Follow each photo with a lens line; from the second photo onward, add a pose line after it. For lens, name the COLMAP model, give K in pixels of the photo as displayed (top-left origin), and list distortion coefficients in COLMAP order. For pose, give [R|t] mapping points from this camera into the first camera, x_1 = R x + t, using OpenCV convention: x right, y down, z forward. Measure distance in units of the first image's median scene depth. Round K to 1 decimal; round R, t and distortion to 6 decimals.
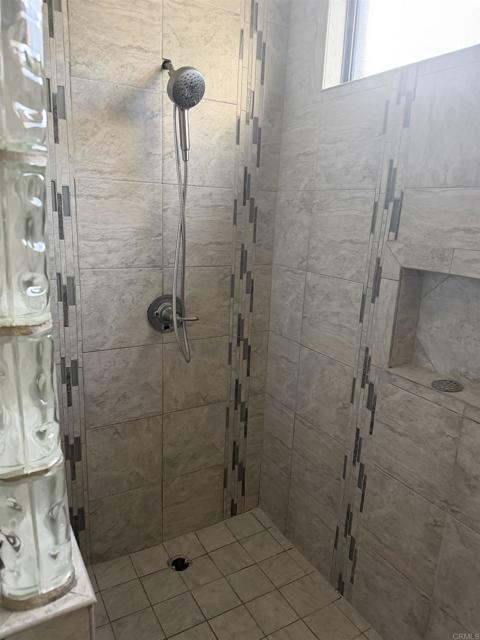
lens RADIAL K [[451.9, 0, 236.3], [0, 451.9, 322.0], [0, 0, 1]] dist [0.055077, -0.063204]
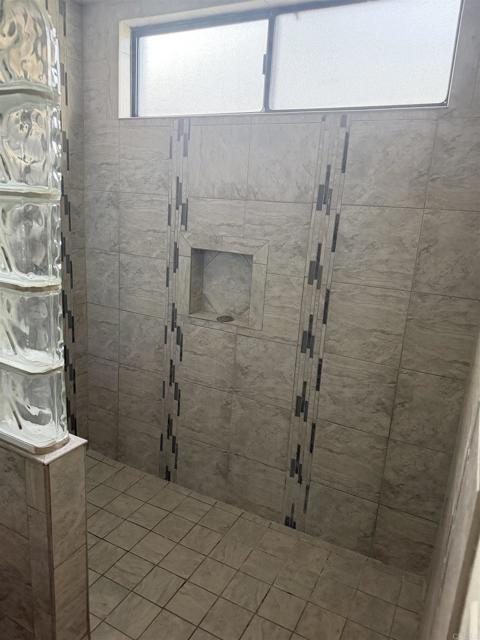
lens RADIAL K [[451.9, 0, 234.3], [0, 451.9, 321.4], [0, 0, 1]] dist [0.055077, -0.063204]
pose [[0.854437, -0.119777, 0.505559, -0.283026], [0.099475, 0.992776, 0.067086, 0.034630], [-0.509942, -0.007030, 0.860180, -0.355250]]
